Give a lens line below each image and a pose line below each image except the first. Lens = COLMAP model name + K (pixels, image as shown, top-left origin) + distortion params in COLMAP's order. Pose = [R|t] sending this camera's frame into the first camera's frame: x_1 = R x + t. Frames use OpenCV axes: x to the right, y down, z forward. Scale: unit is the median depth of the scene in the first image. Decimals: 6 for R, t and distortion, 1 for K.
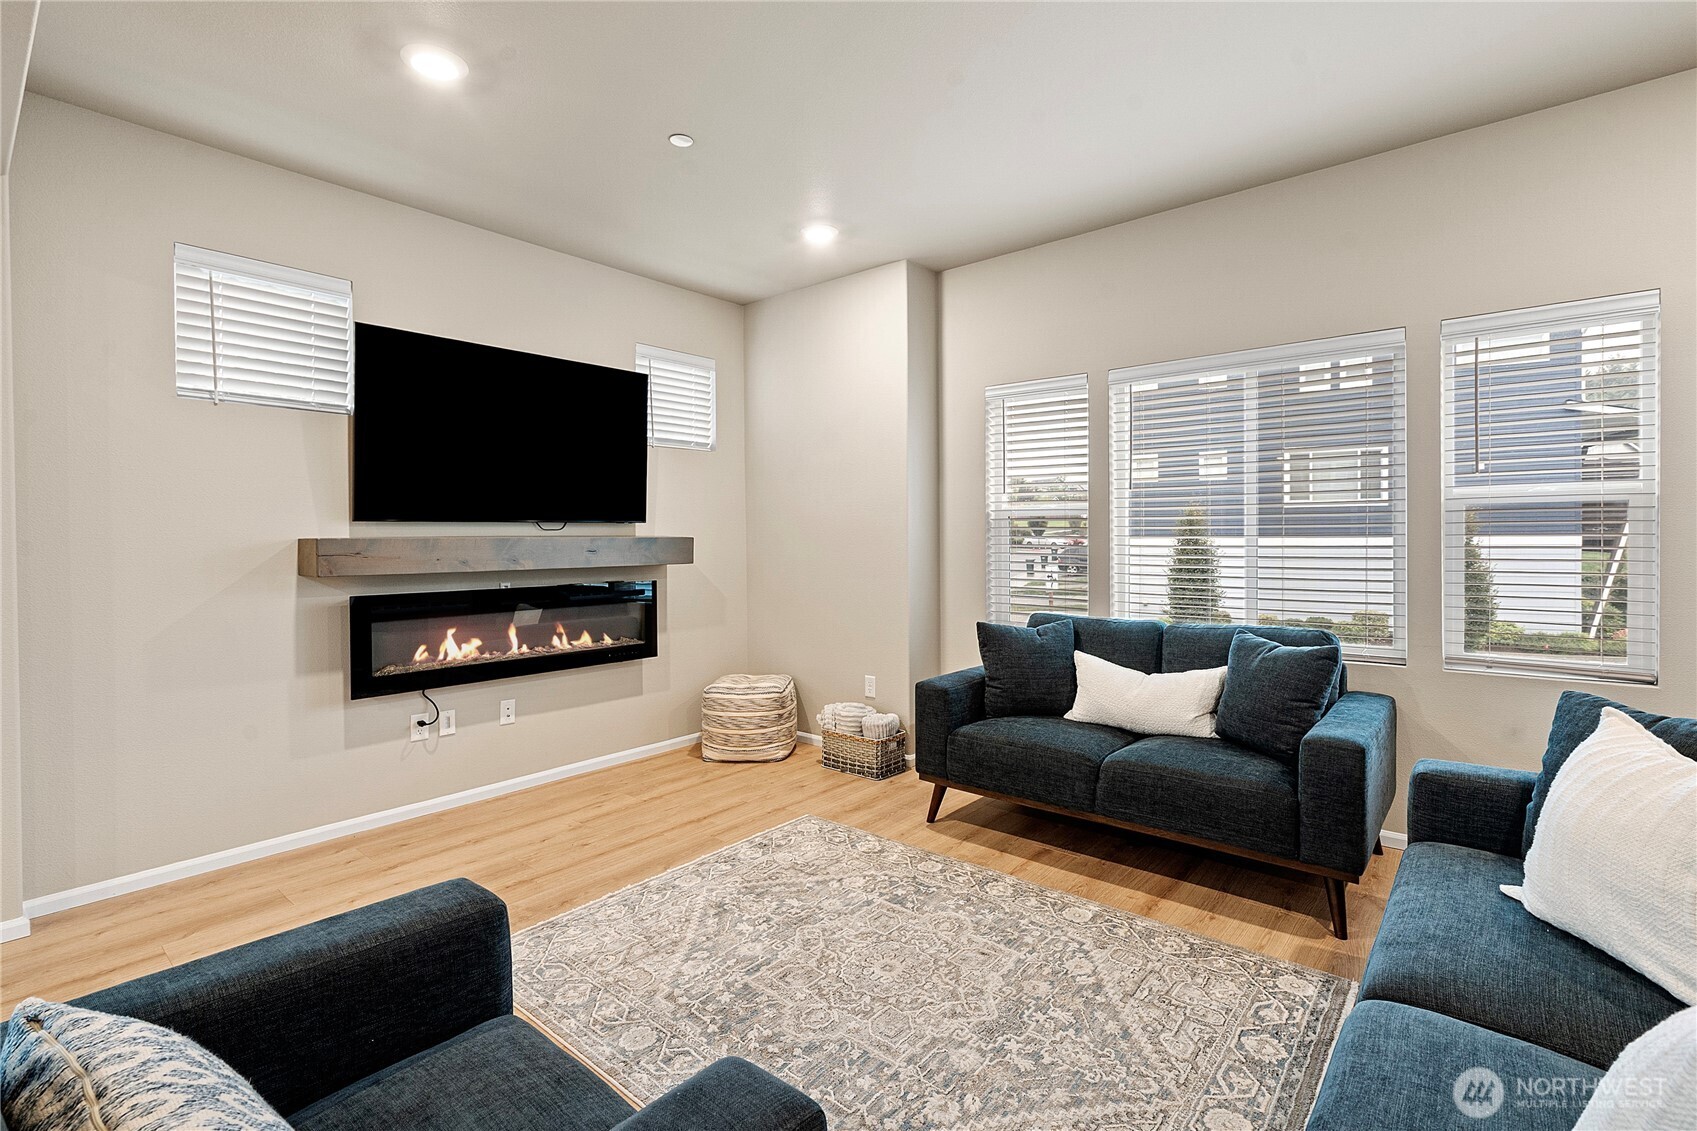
lens RADIAL K [[769.2, 0, 851.2], [0, 769.2, 551.8], [0, 0, 1]] dist [-0.003253, -0.000162]
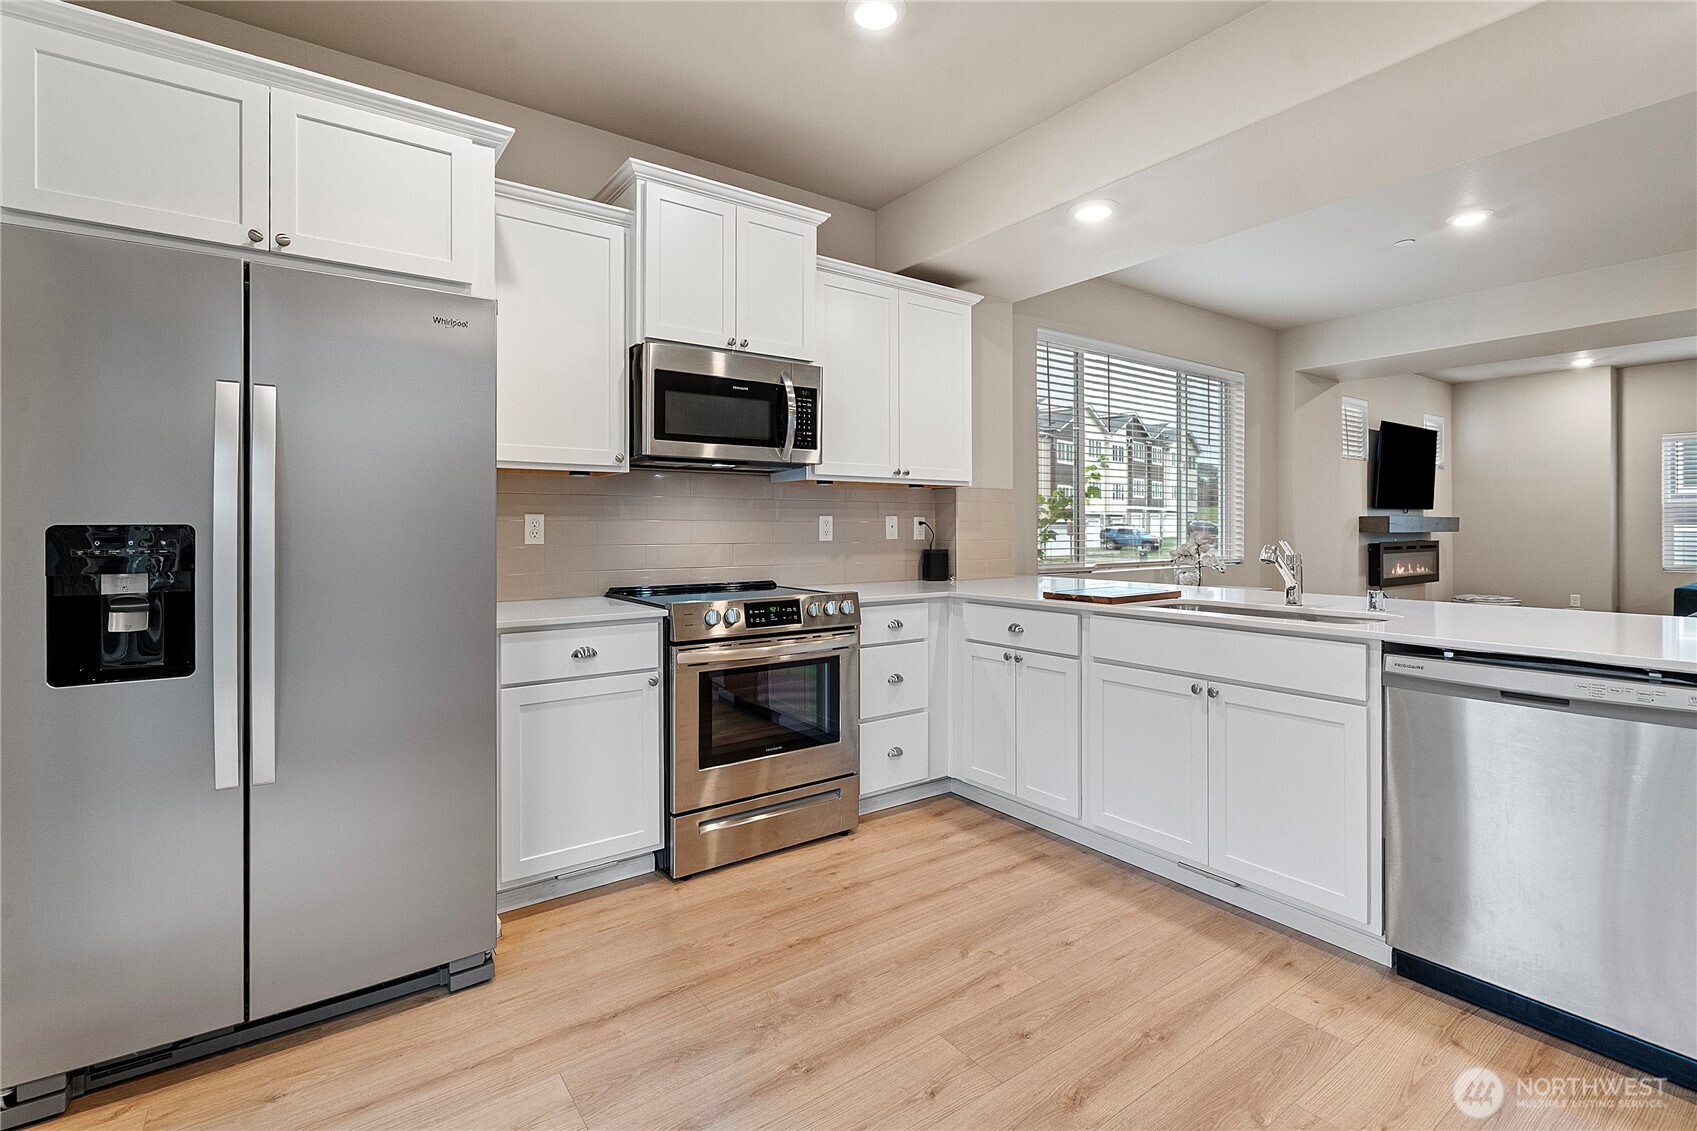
lens RADIAL K [[773.9, 0, 849.3], [0, 773.9, 527.3], [0, 0, 1]] dist [-0.003861, 0.001250]
pose [[0.970195, 0.008953, -0.242158, -1.433531], [-0.011828, 0.999876, -0.010424, 0.050216], [0.242035, 0.012978, 0.970181, -1.409146]]
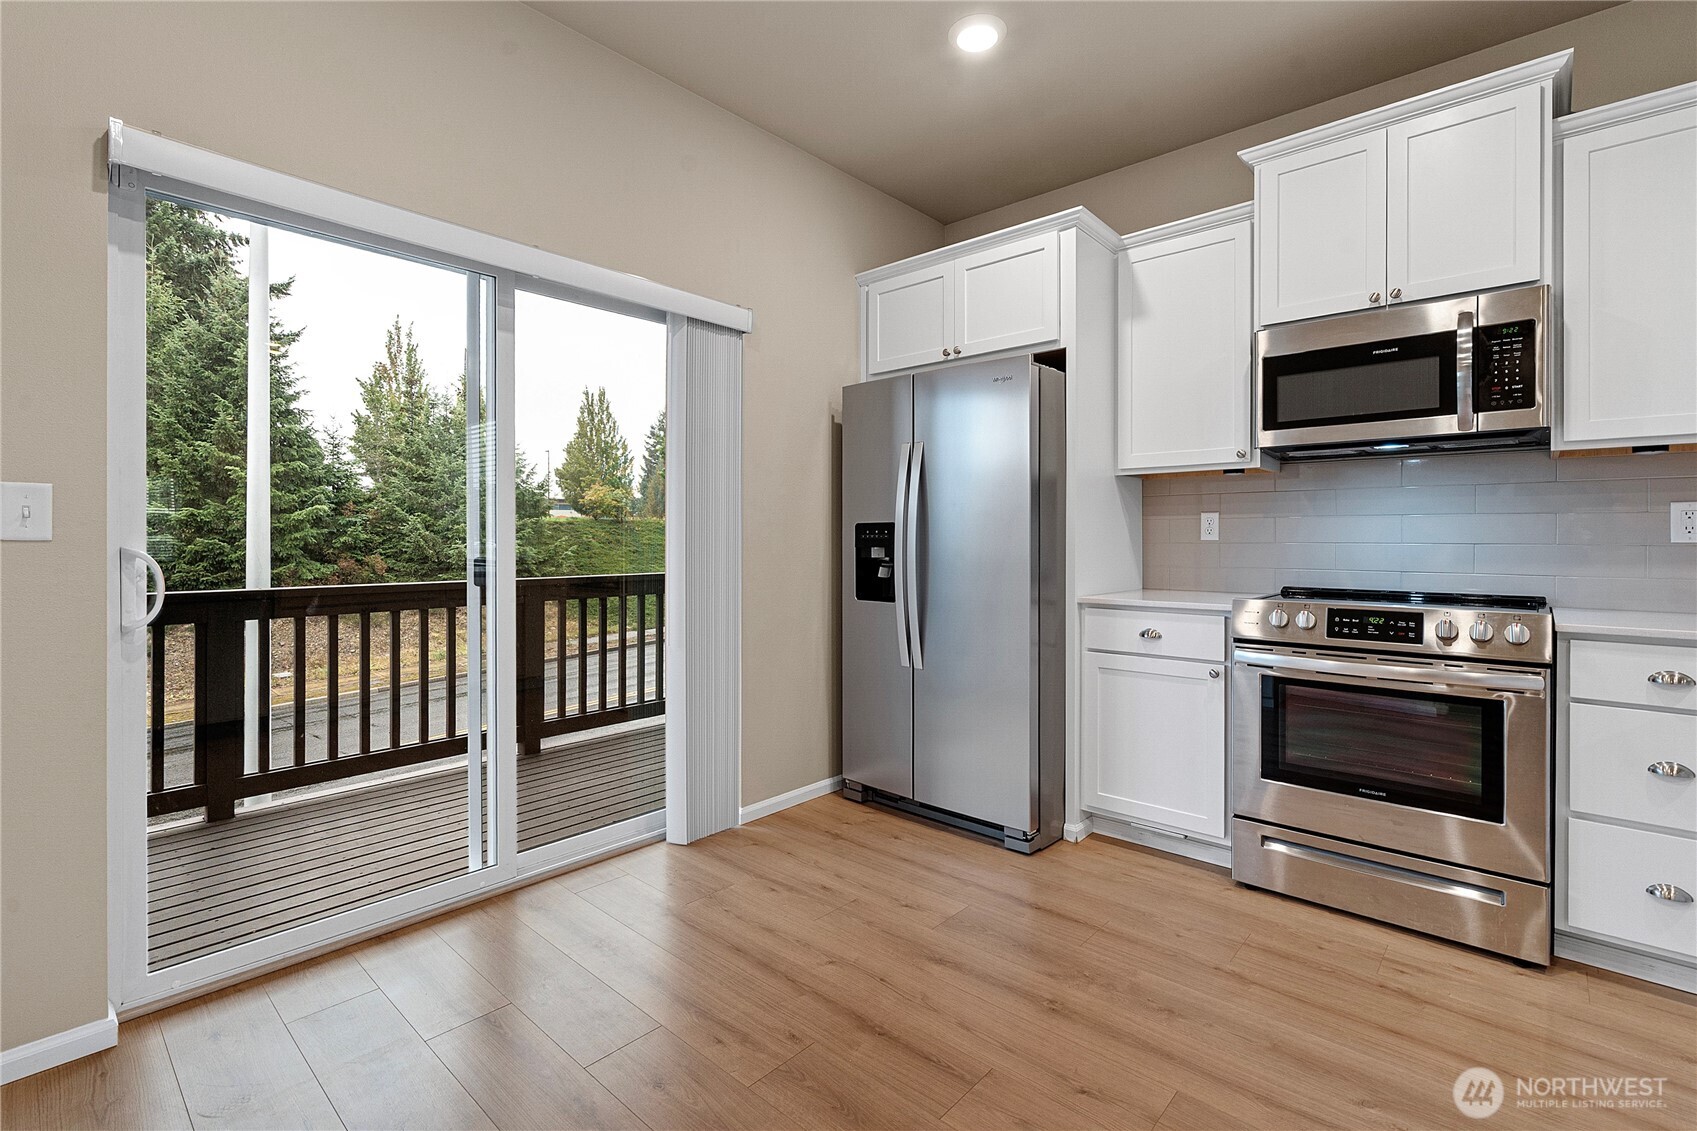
lens RADIAL K [[771.2, 0, 850.0], [0, 771.2, 539.8], [0, 0, 1]] dist [-0.002040, -0.000089]
pose [[-0.033154, 0.010094, -0.999399, -1.060349], [-0.014590, 0.999838, 0.010582, 0.059198], [0.999344, 0.014932, -0.033001, -1.083670]]
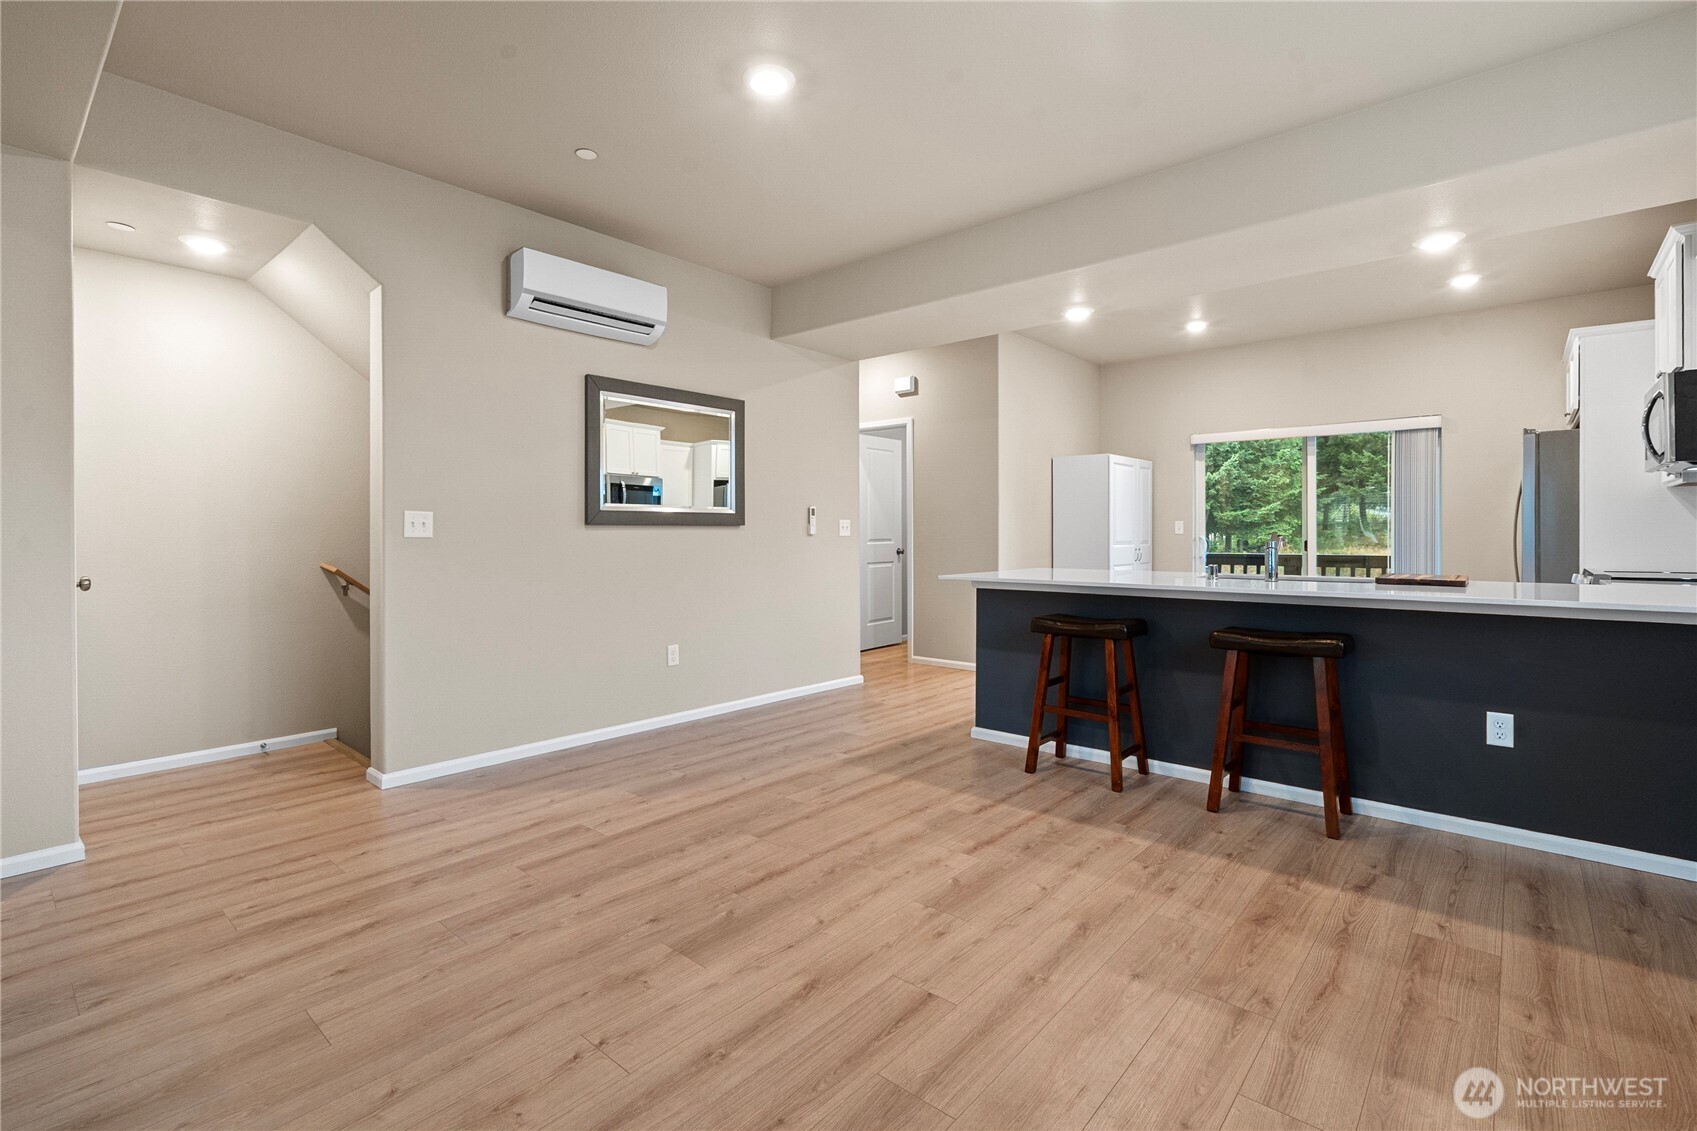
lens RADIAL K [[772.4, 0, 849.4], [0, 772.4, 536.3], [0, 0, 1]] dist [-0.004079, 0.000661]
pose [[-0.999791, 0.011247, 0.017092, -0.677661], [0.011548, 0.999779, 0.017582, 0.033307], [-0.016891, 0.017776, -0.999699, 0.411310]]
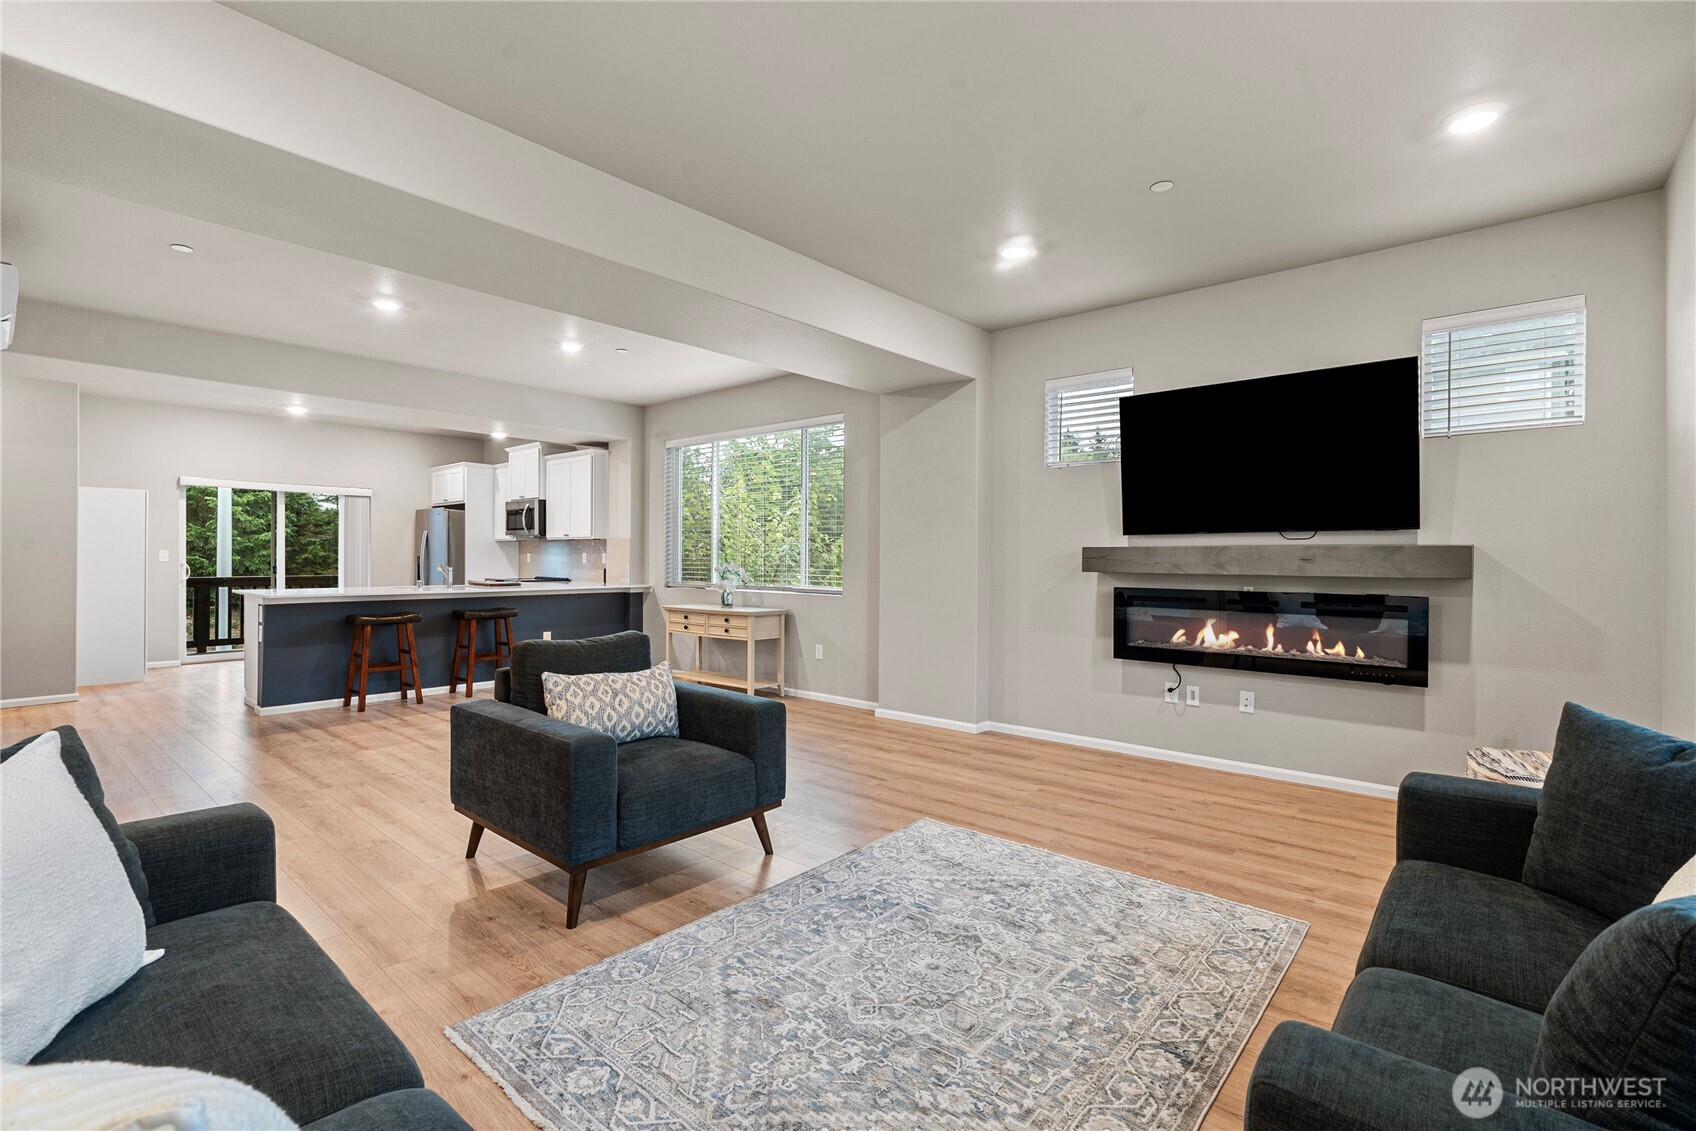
lens RADIAL K [[768.7, 0, 850.7], [0, 768.7, 551.8], [0, 0, 1]] dist [-0.003253, -0.000162]
pose [[-0.014235, 0.002196, -0.999896, 0.718509], [-0.019800, 0.999801, 0.002477, -0.001526], [0.999703, 0.019833, -0.014189, 0.458514]]
